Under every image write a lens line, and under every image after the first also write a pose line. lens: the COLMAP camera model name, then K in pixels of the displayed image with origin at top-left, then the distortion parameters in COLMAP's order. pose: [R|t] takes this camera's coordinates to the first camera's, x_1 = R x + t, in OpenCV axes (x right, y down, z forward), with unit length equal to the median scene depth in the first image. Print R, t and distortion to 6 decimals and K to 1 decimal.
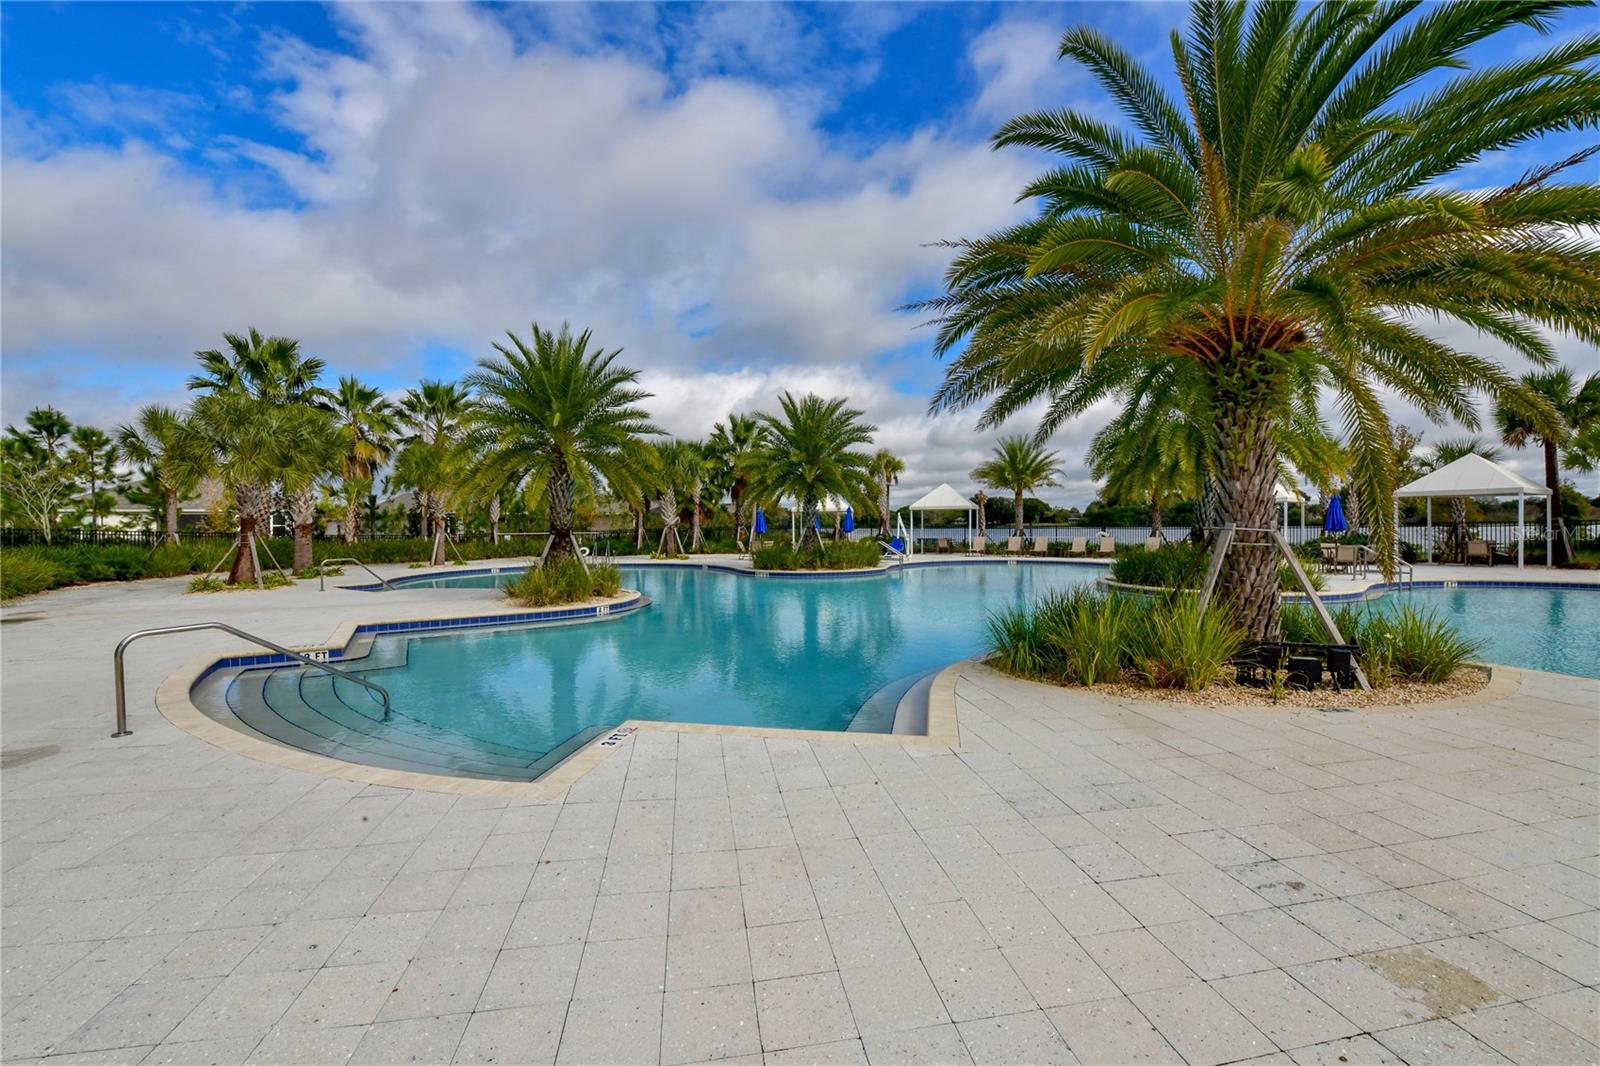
lens RADIAL K [[644.8, 0, 799.2], [0, 644.8, 534.3], [0, 0, 1]] dist [-0.001826, -0.000663]
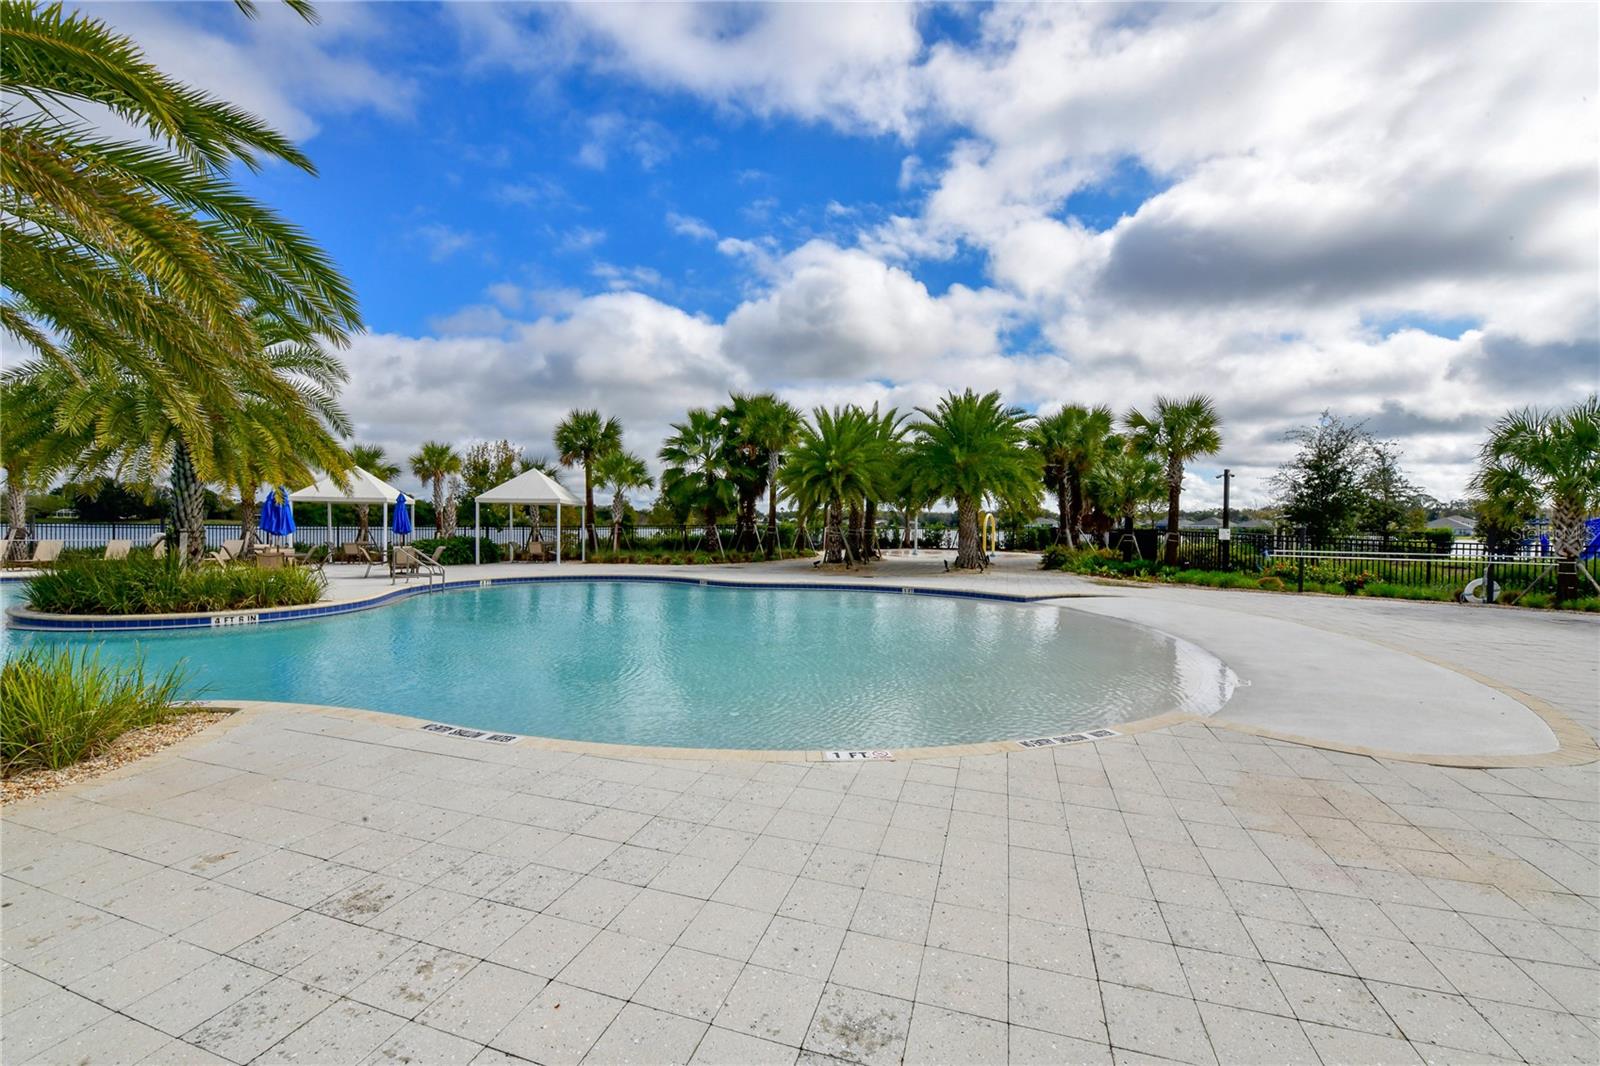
lens RADIAL K [[644.8, 0, 797.8], [0, 644.8, 533.6], [0, 0, 1]] dist [-0.001826, -0.000663]
pose [[0.463043, -0.001564, 0.886335, 0.221613], [0.012135, 0.999916, -0.004575, 0.004947], [-0.886253, 0.012874, 0.463023, 0.022261]]
